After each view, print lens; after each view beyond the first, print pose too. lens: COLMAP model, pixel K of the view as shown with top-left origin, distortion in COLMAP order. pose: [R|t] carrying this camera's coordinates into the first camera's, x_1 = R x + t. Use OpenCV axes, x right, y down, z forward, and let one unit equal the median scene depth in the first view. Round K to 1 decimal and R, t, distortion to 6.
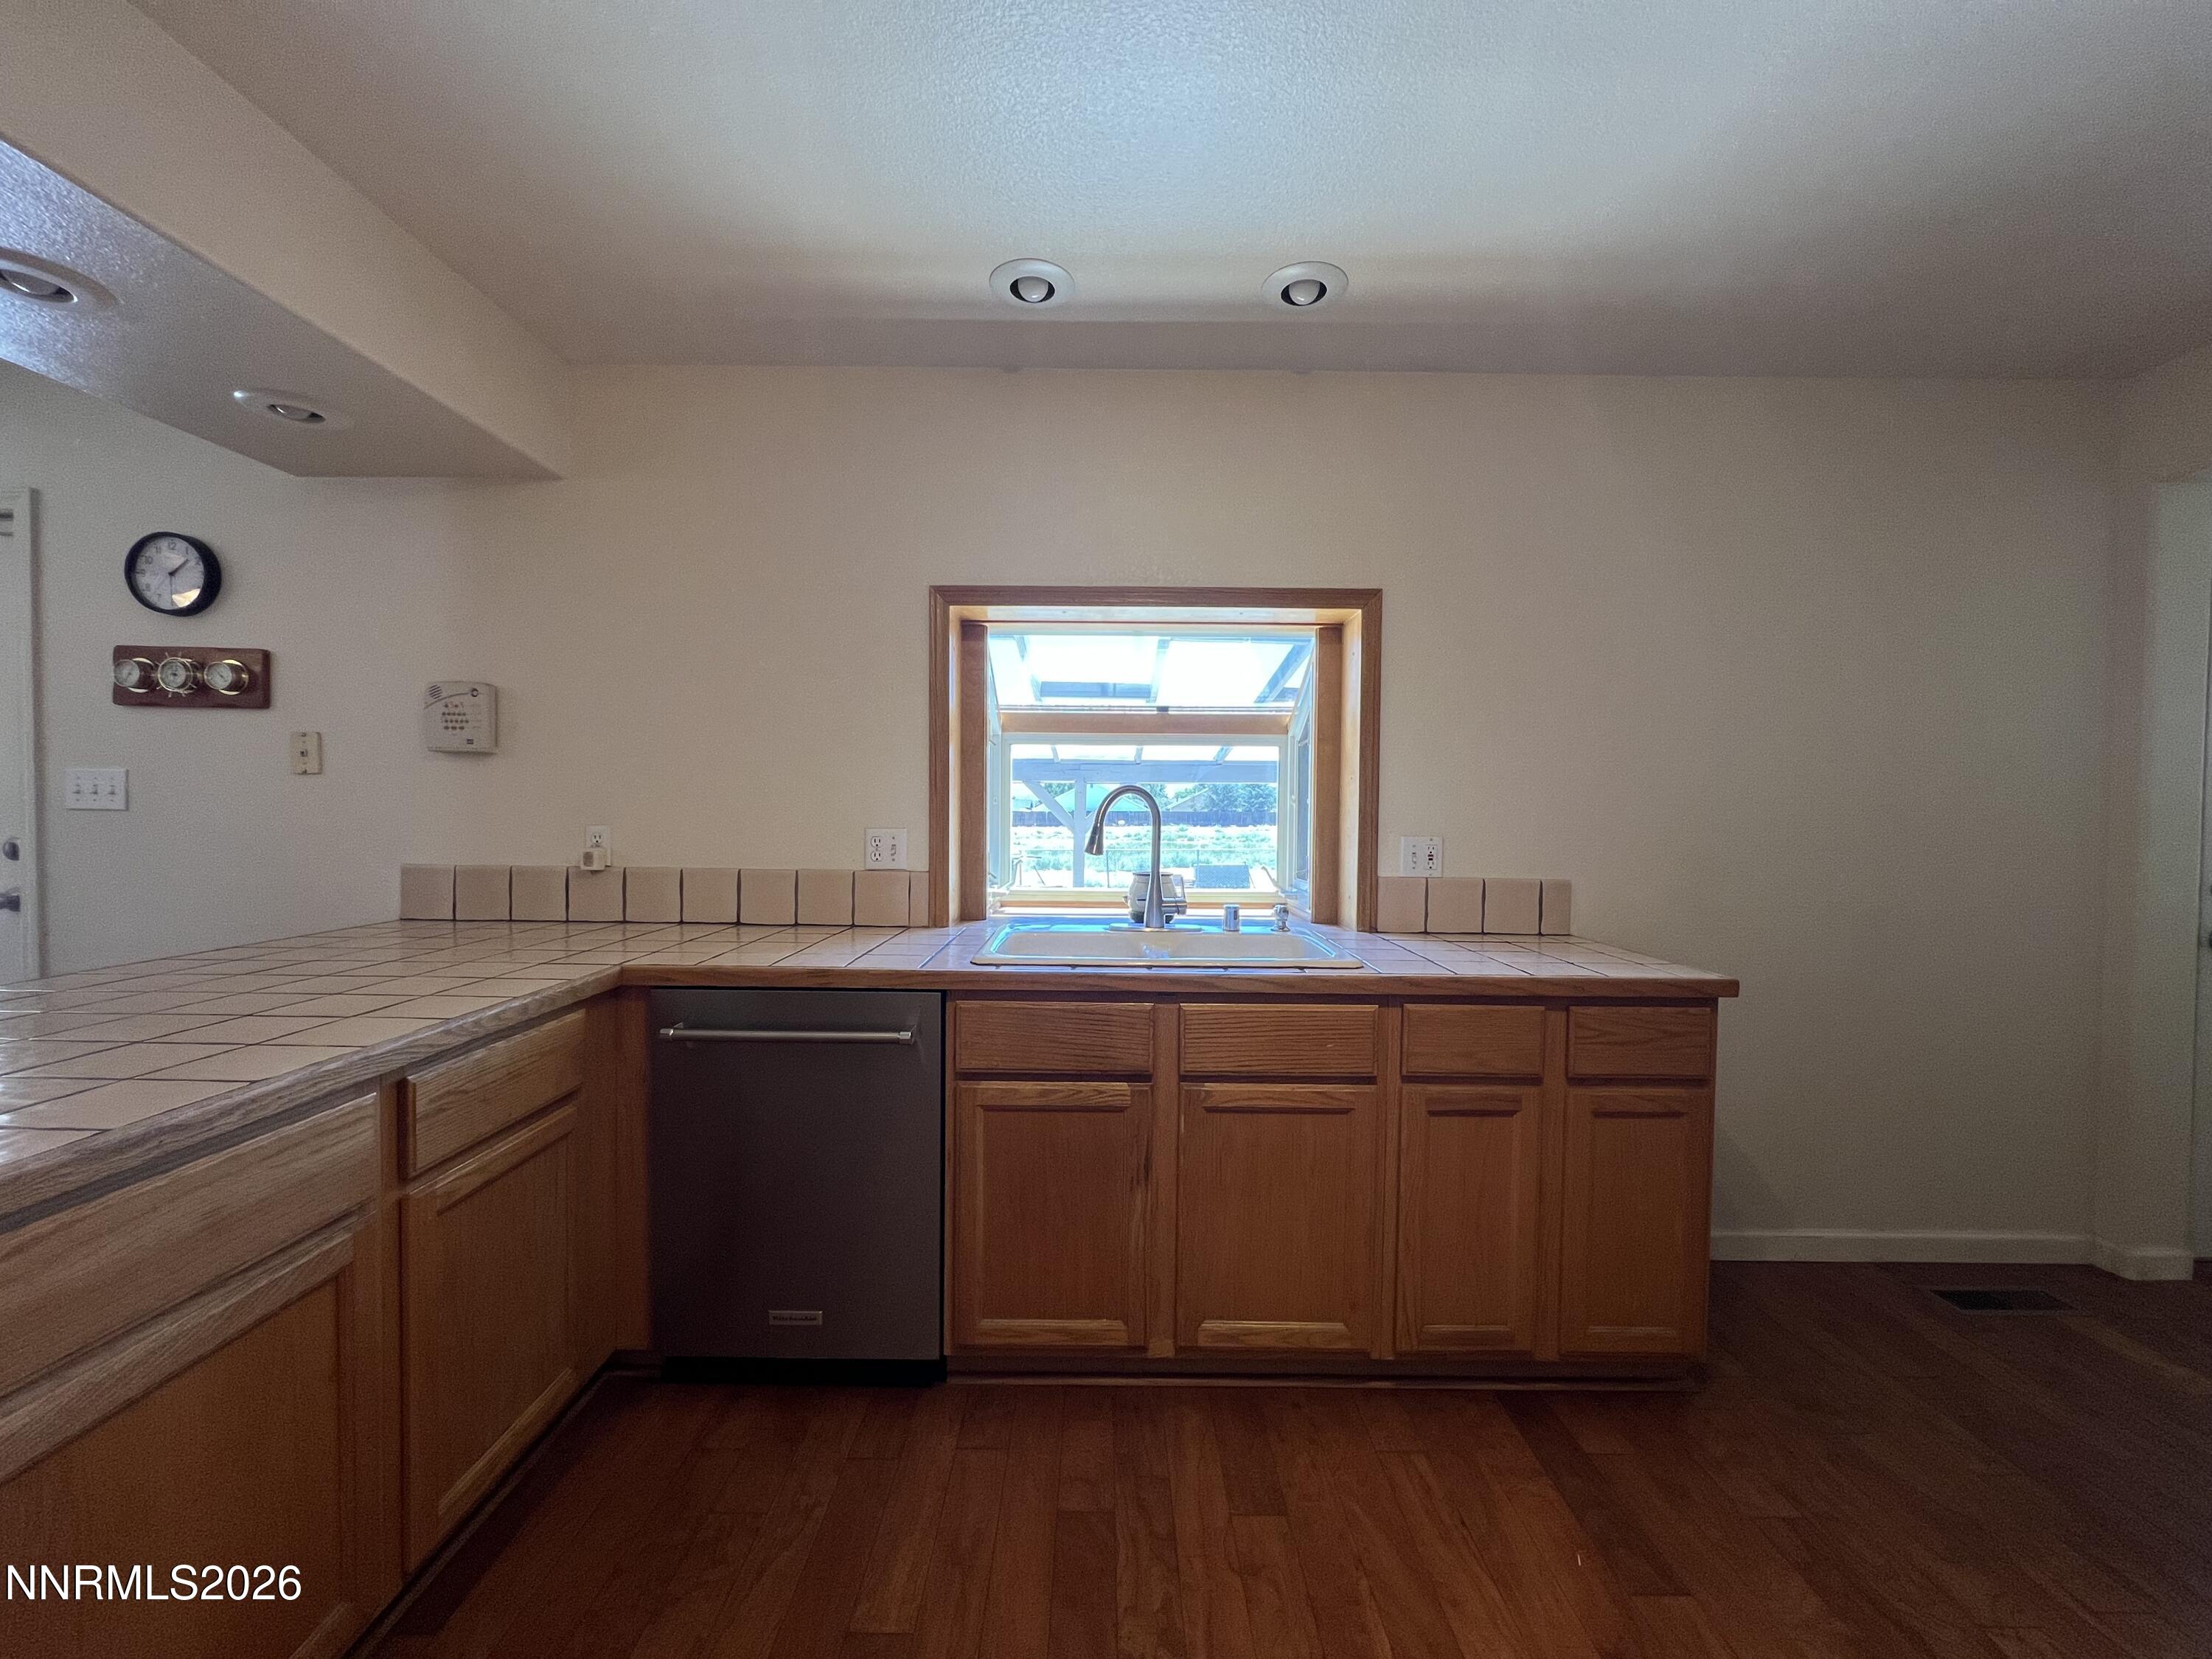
lens RADIAL K [[890.2, 0, 1105.3], [0, 890.2, 831.8], [0, 0, 1]] dist [-0.002357, 0.000143]
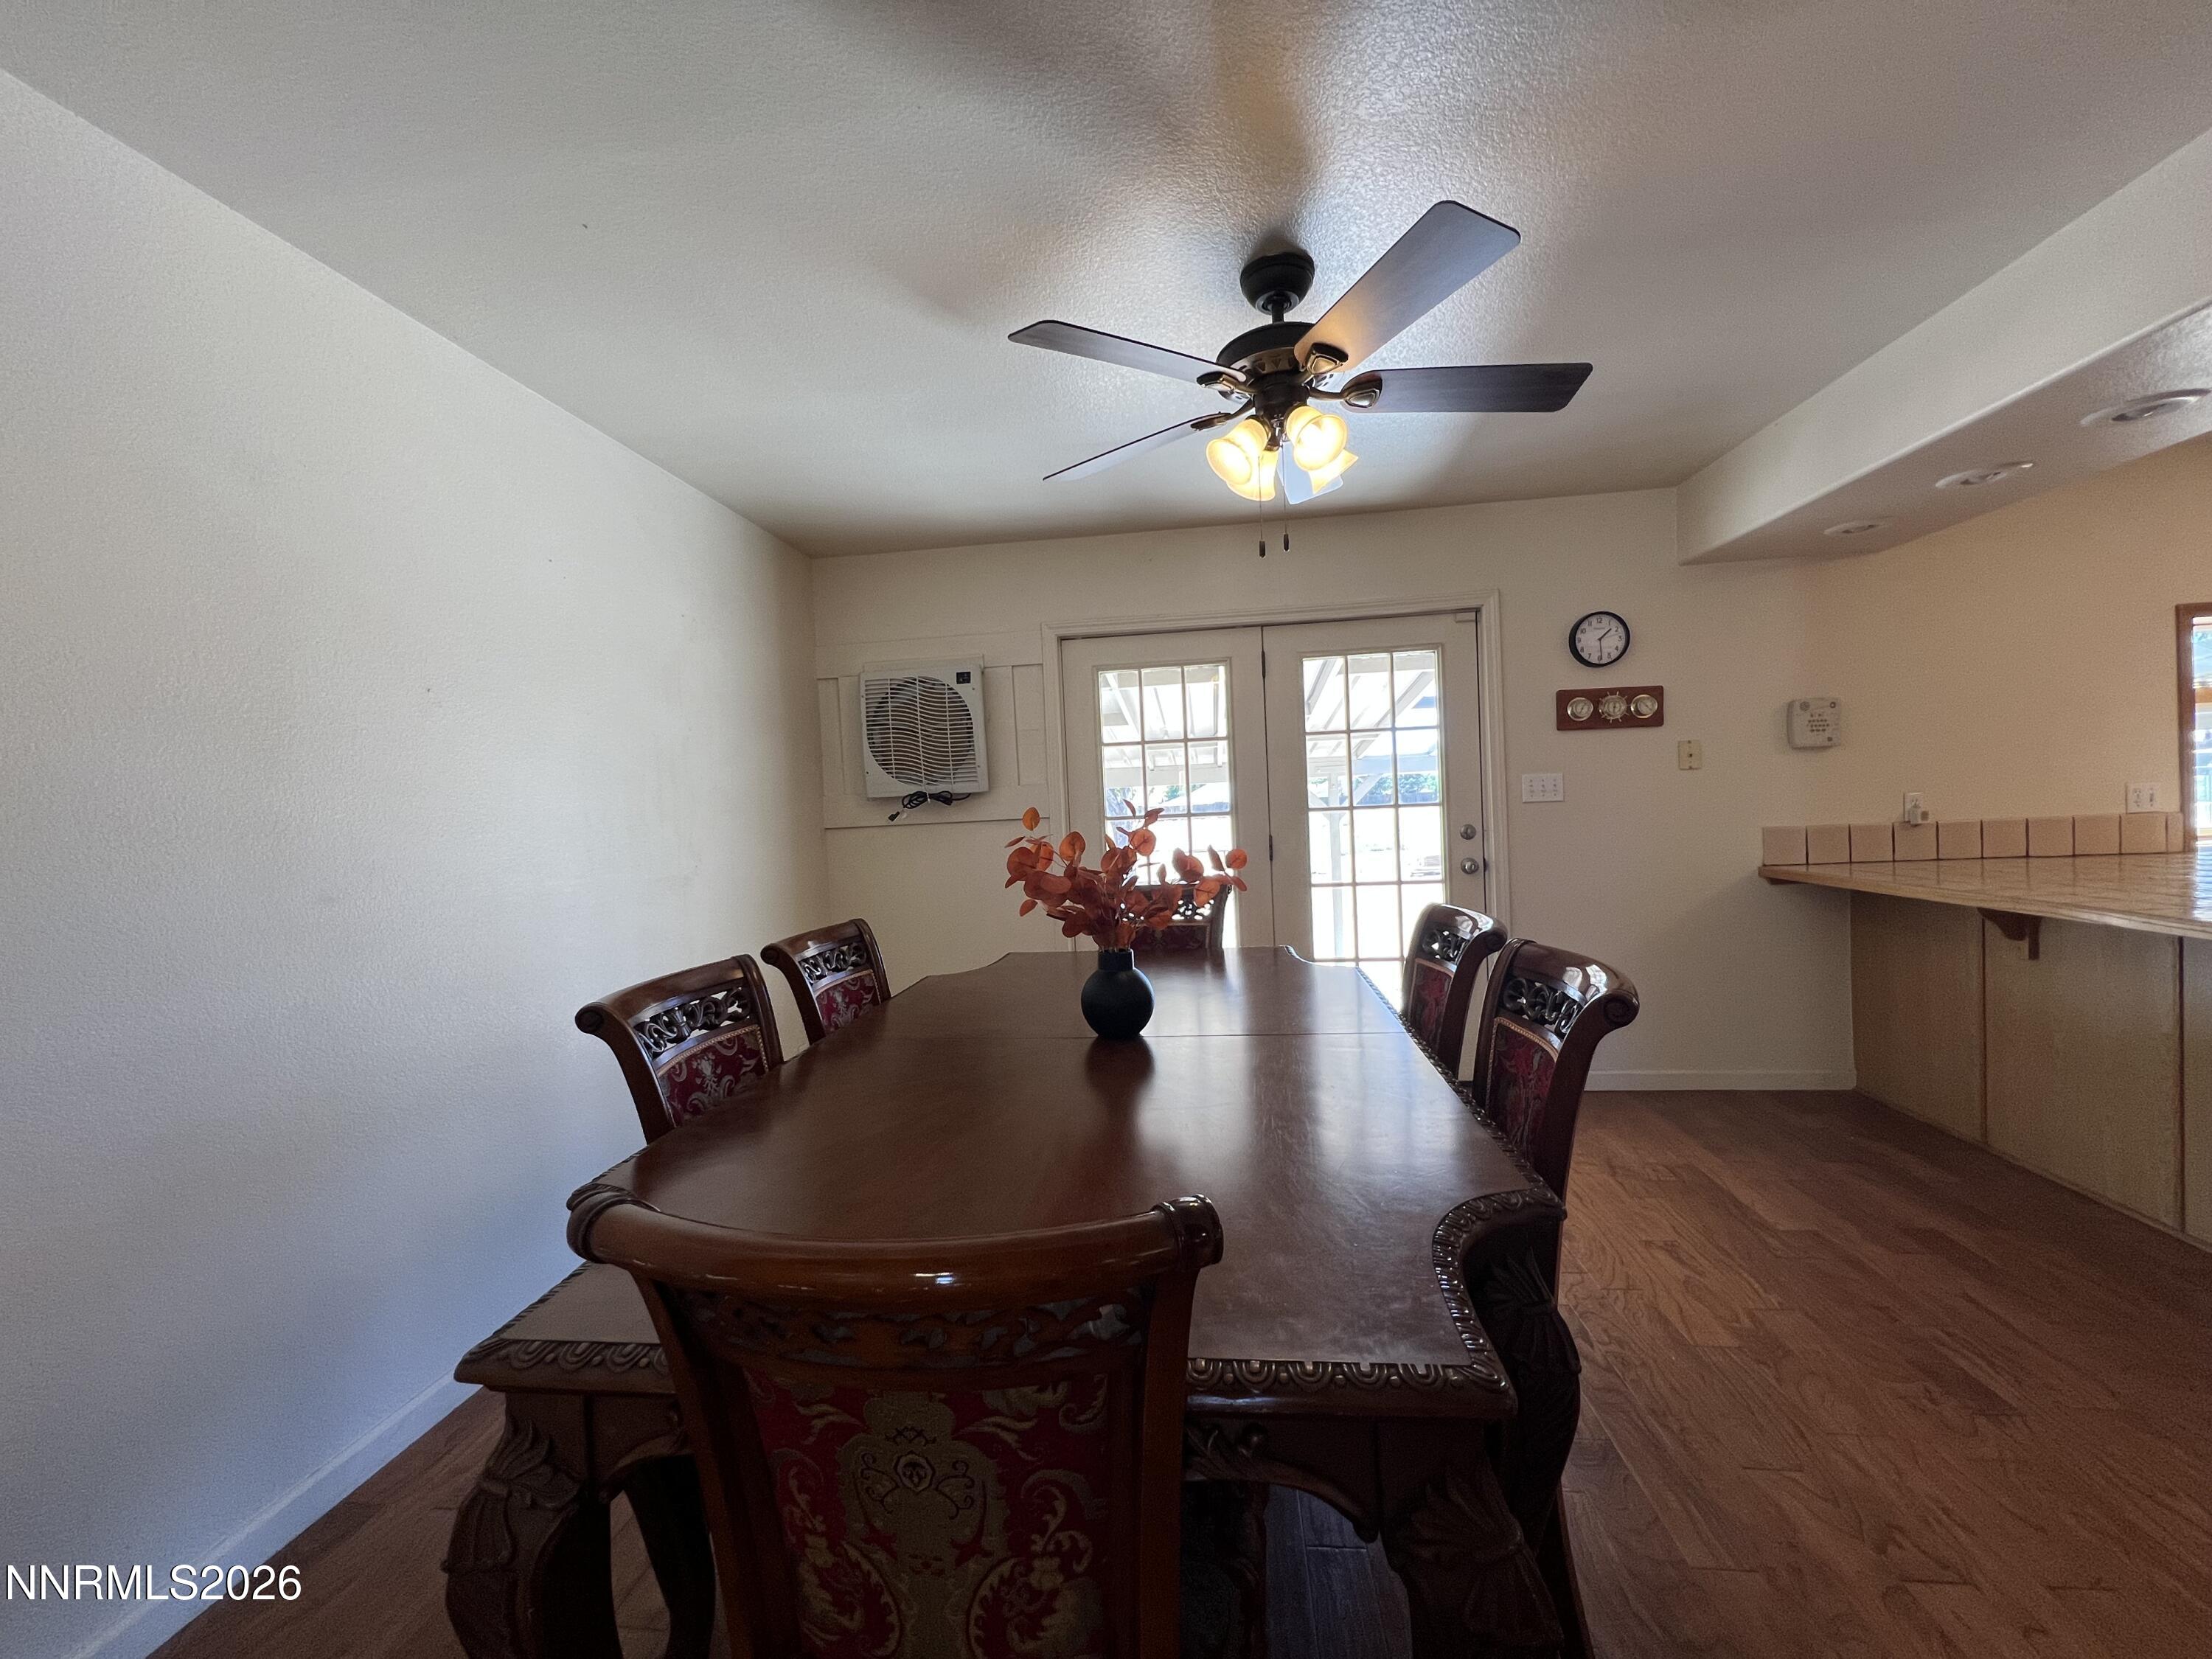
lens RADIAL K [[890.2, 0, 1105.3], [0, 890.2, 831.8], [0, 0, 1]] dist [-0.002357, 0.000143]
pose [[0.990961, -0.054689, -0.122497, -1.679740], [0.055471, 0.998456, 0.002982, -0.020710], [0.122144, -0.009750, 0.992464, -0.564353]]
